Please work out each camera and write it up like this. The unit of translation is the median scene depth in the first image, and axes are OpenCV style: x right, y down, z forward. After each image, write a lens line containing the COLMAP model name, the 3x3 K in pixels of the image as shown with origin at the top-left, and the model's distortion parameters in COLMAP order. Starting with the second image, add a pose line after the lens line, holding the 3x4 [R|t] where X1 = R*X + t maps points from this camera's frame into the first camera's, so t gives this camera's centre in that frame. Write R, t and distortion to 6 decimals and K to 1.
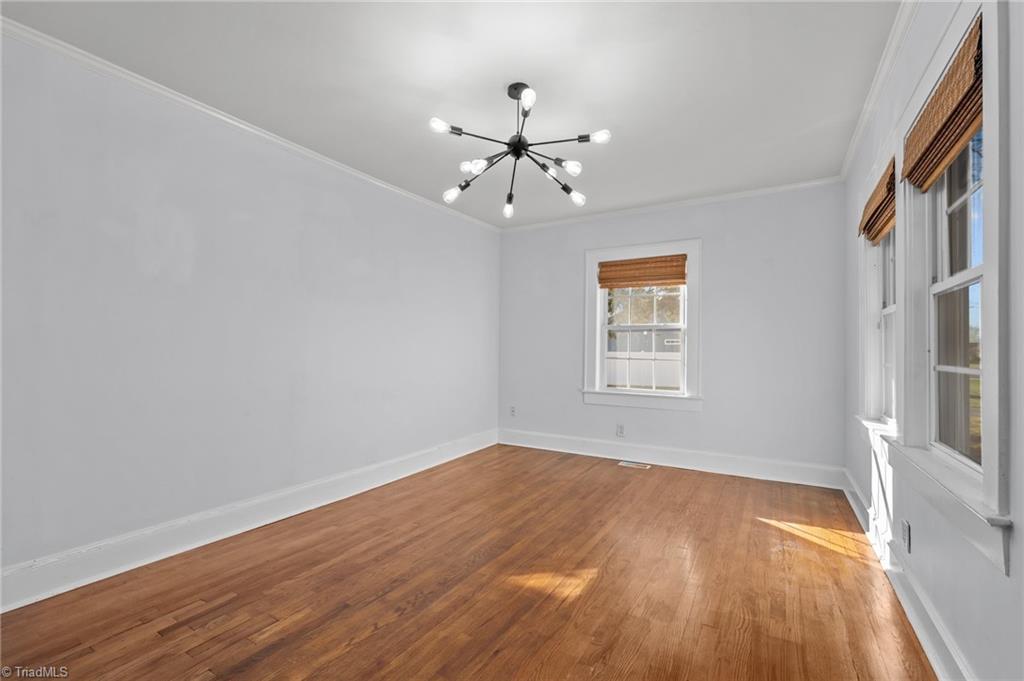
lens RADIAL K [[446.2, 0, 511.9], [0, 446.2, 344.8], [0, 0, 1]] dist [-0.000395, -0.000065]
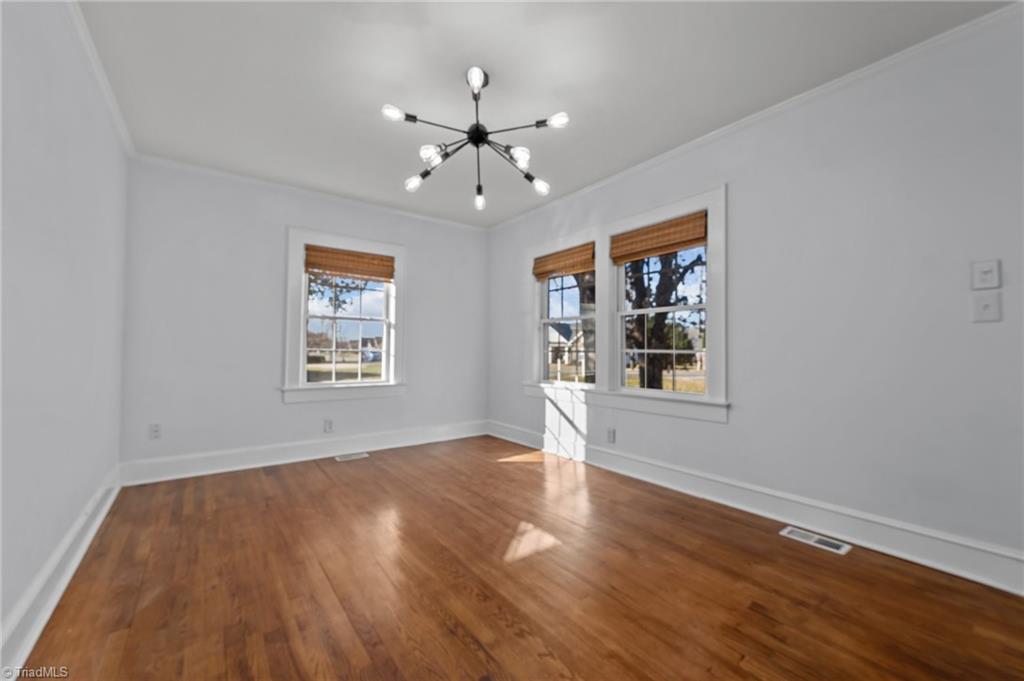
lens RADIAL K [[416.1, 0, 512.0], [0, 416.1, 340.5], [0, 0, 1]] dist [0.002375, -0.000229]
pose [[0.382541, 0.011742, 0.923864, -0.722421], [-0.013024, 0.999888, -0.007315, 0.017474], [-0.923847, -0.009234, 0.382651, 0.502239]]
